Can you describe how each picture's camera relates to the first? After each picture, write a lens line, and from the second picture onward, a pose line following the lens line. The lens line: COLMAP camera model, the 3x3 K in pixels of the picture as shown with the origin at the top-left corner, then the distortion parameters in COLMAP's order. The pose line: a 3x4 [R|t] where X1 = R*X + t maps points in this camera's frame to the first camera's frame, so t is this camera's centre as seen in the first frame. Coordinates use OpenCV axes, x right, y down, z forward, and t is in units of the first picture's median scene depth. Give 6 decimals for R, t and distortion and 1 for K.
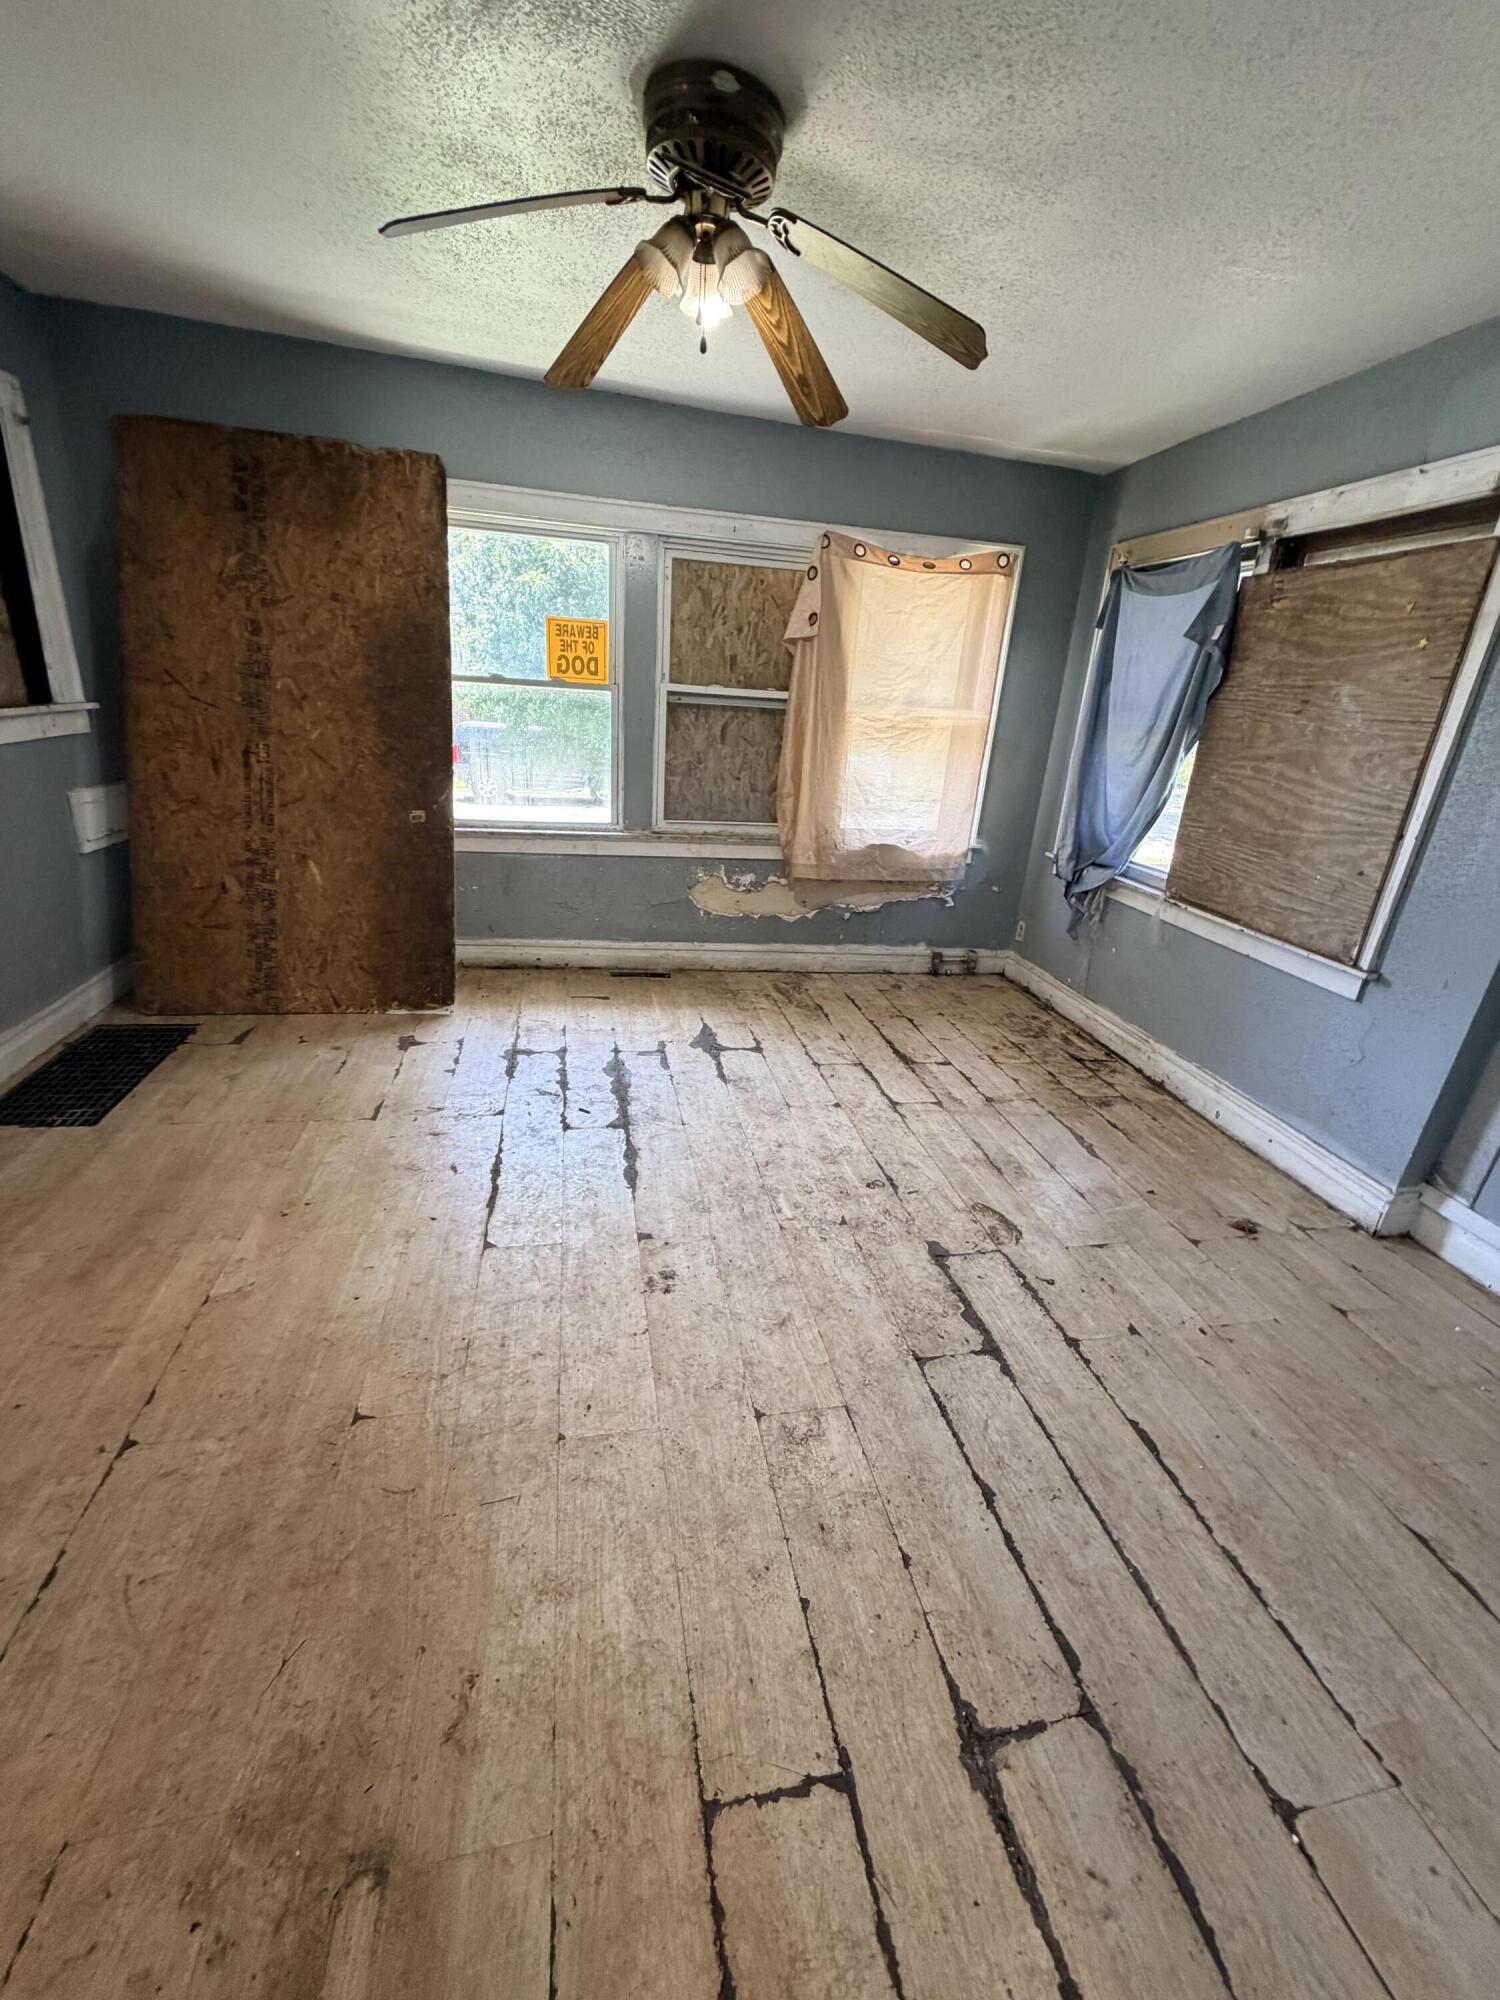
lens RADIAL K [[804.0, 0, 750.8], [0, 804.0, 999.3], [0, 0, 1]] dist [0.001676, 0.000145]
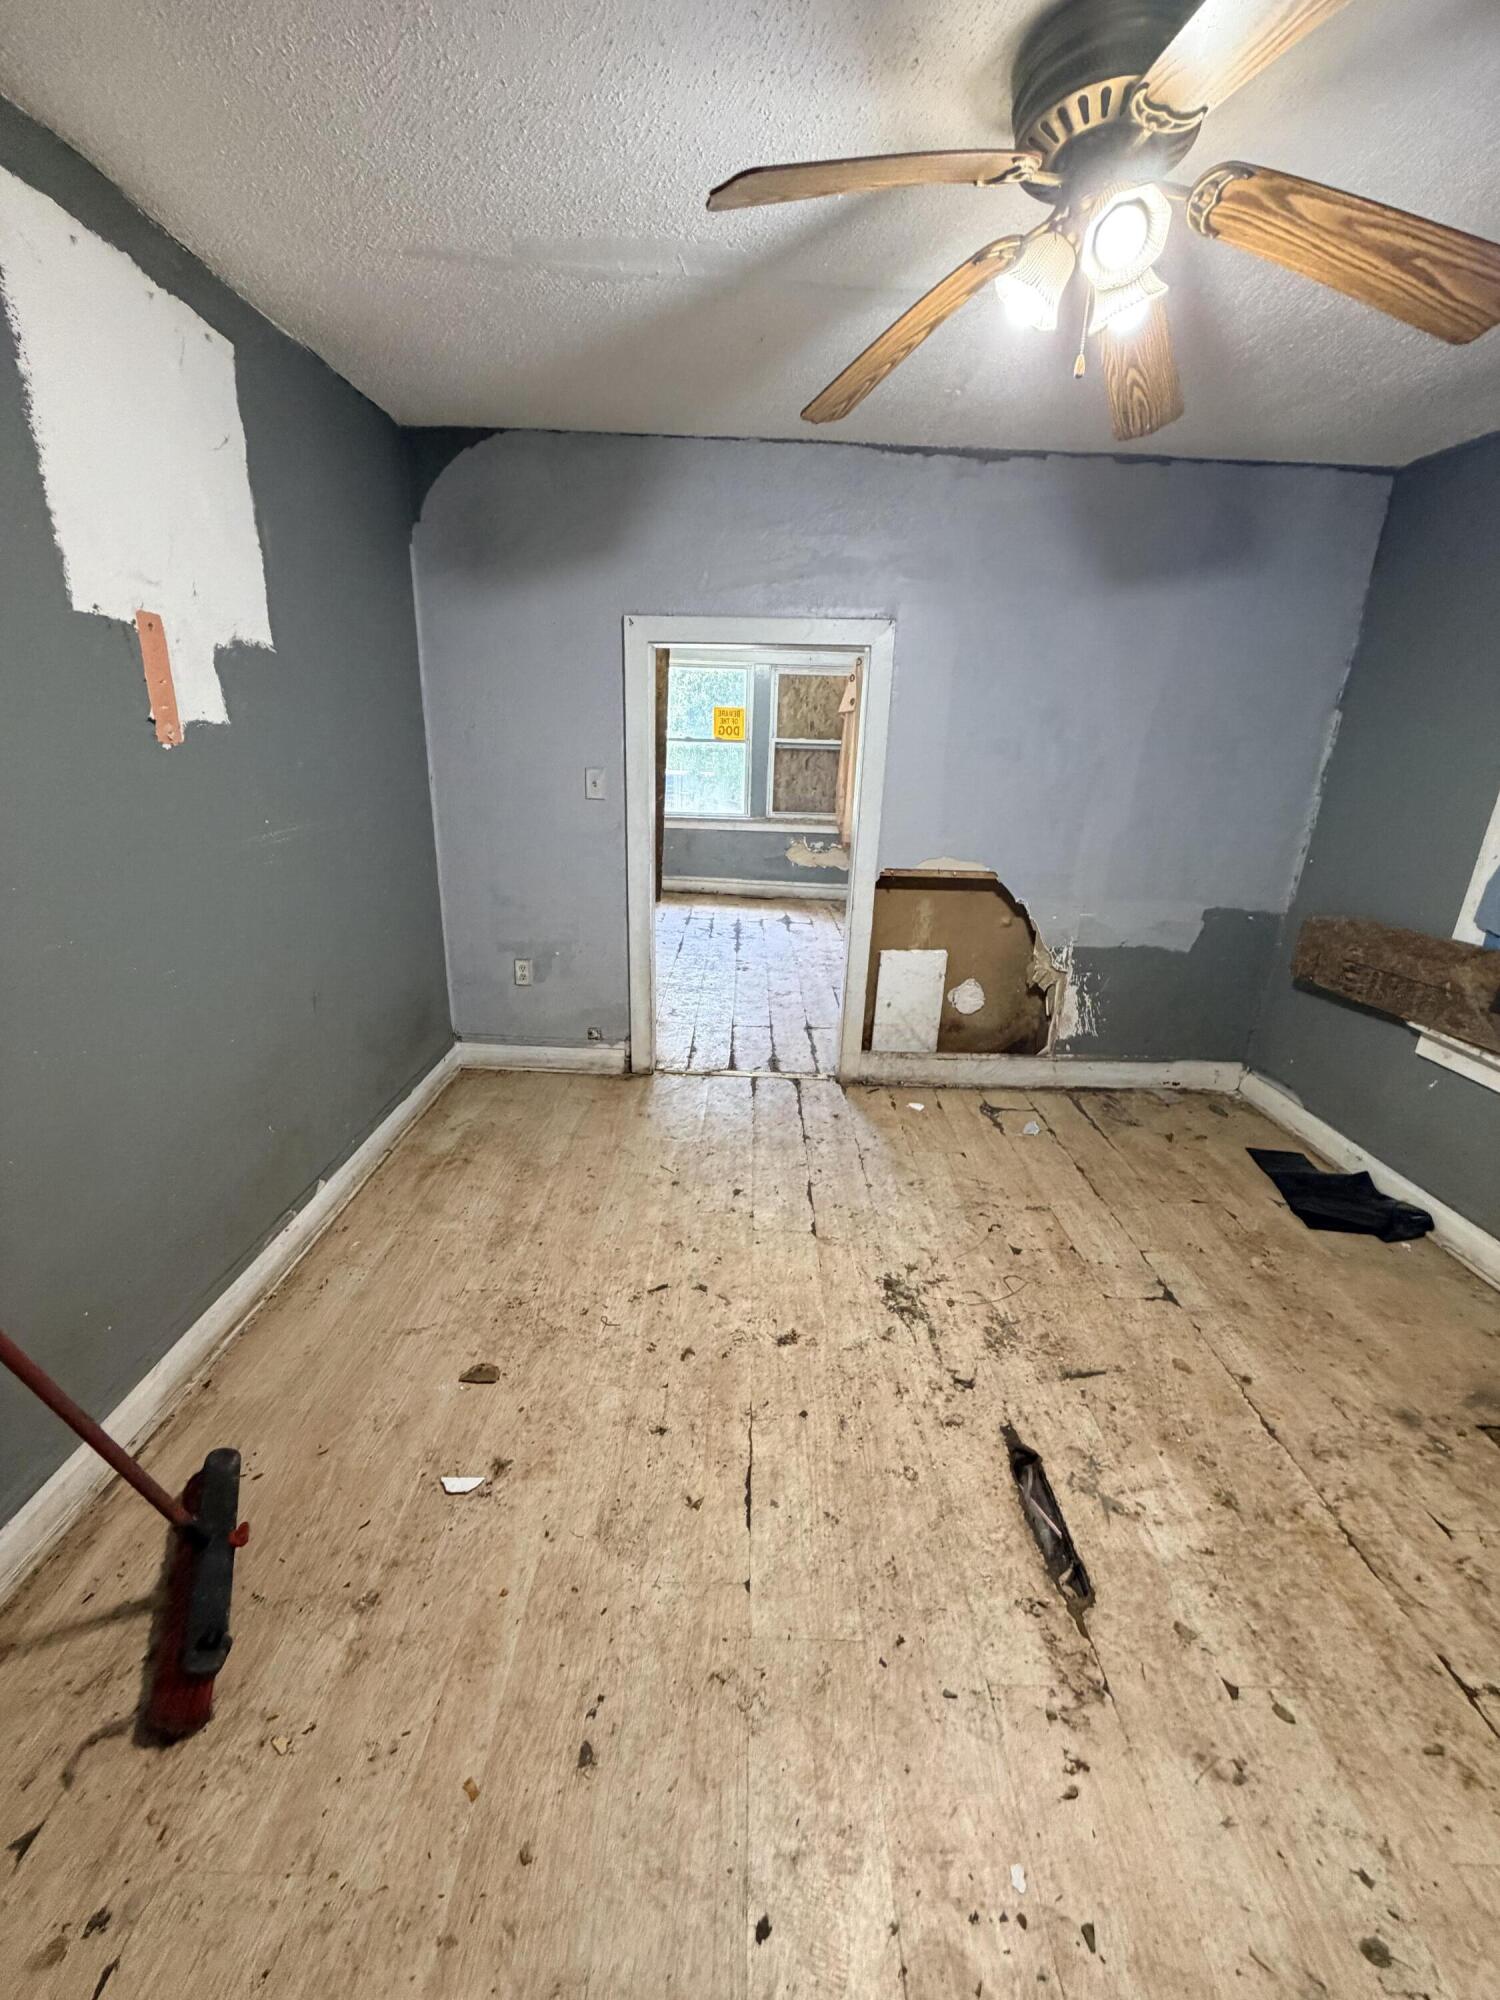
lens RADIAL K [[804.0, 0, 748.3], [0, 804.0, 999.4], [0, 0, 1]] dist [0.001676, 0.000145]
pose [[0.978792, 0.028961, -0.202797, 0.340161], [-0.039944, 0.997936, -0.050273, 0.456087], [0.200923, 0.057308, 0.977929, -1.189404]]
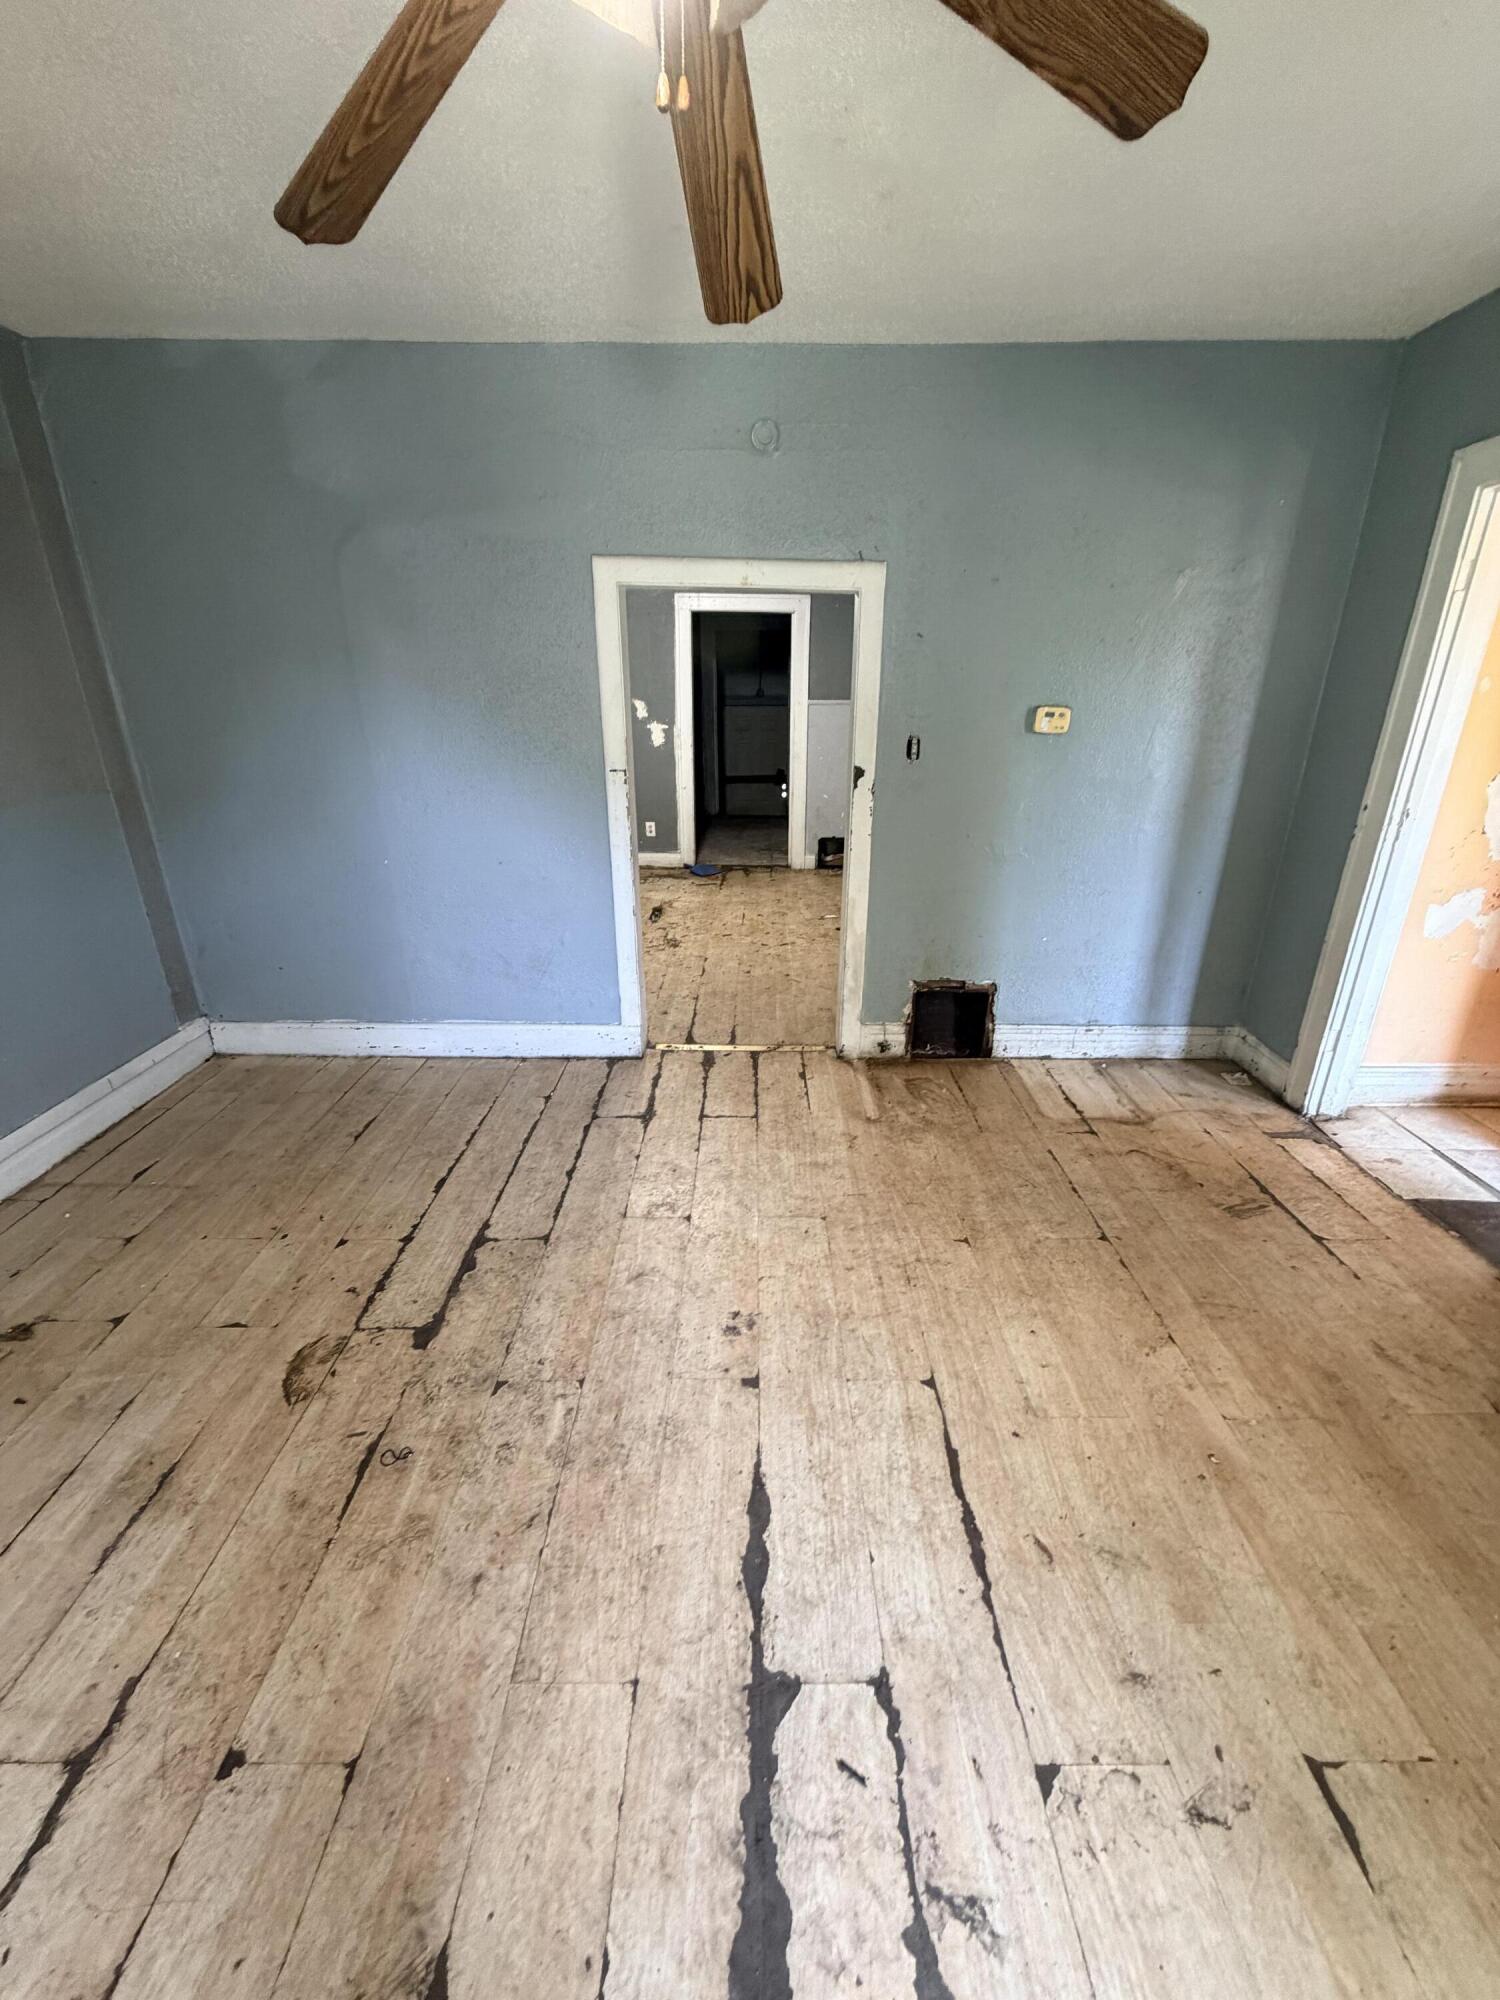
lens RADIAL K [[804.0, 0, 754.3], [0, 804.0, 997.7], [0, 0, 1]] dist [0.001676, 0.000145]
pose [[-0.976936, -0.140261, 0.161005, -0.182908], [0.008037, 0.729322, 0.684123, -0.484681], [-0.213380, 0.669639, -0.711374, 1.131683]]
